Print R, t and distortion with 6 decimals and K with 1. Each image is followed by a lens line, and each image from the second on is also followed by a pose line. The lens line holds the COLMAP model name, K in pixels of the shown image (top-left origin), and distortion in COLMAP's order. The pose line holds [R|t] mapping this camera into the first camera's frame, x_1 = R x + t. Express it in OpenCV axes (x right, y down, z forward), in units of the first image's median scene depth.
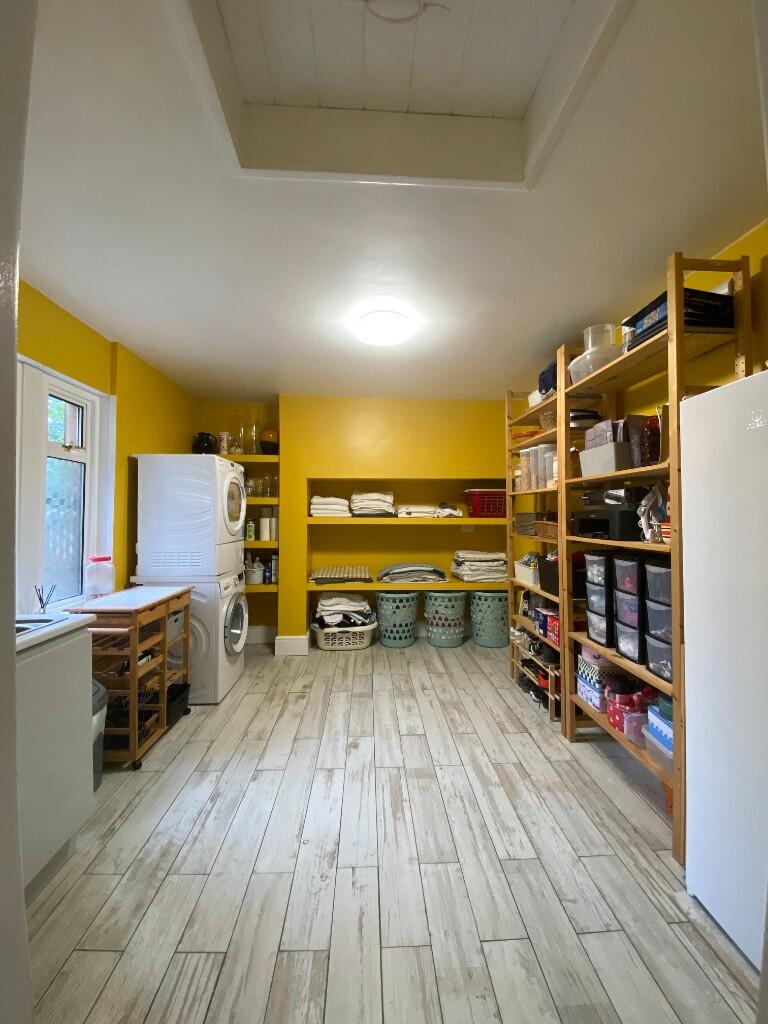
lens RADIAL K [[414.4, 0, 384.7], [0, 414.4, 508.4], [0, 0, 1]] dist [-0.029701, -0.000826]
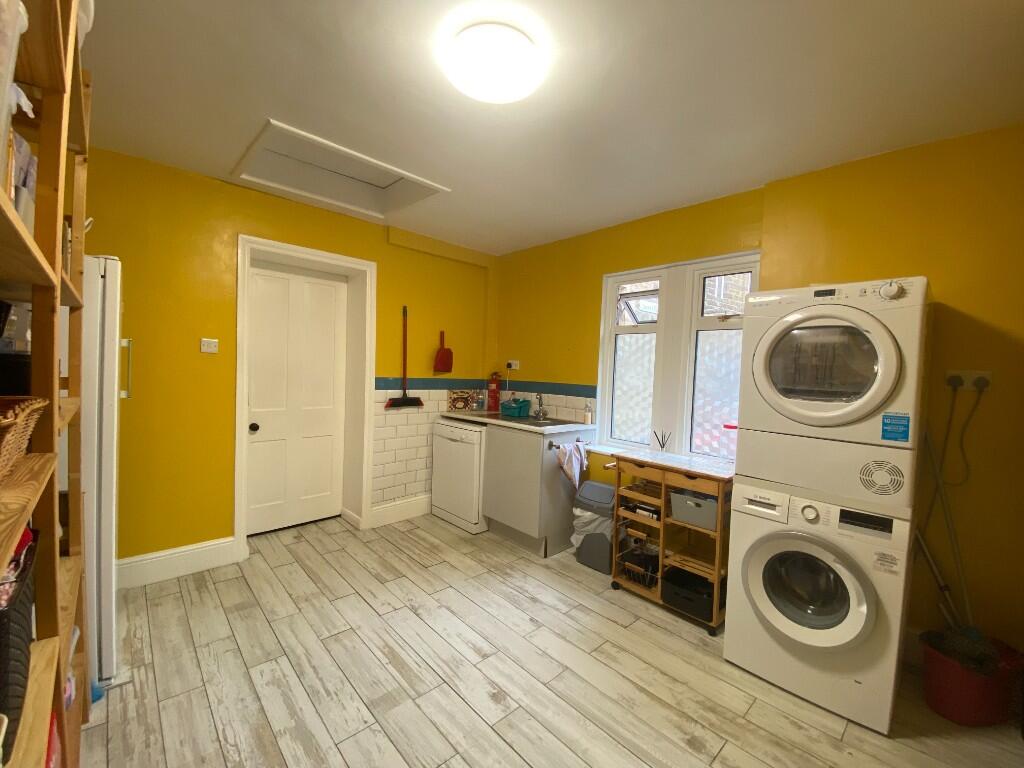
lens RADIAL K [[414.4, 0, 513.4], [0, 414.4, 380.6], [0, 0, 1]] dist [-0.029701, -0.000826]
pose [[-0.754399, -0.005308, -0.656394, 0.466194], [-0.033930, 0.998946, 0.030918, 0.002983], [0.655538, 0.045596, -0.753784, 1.901257]]
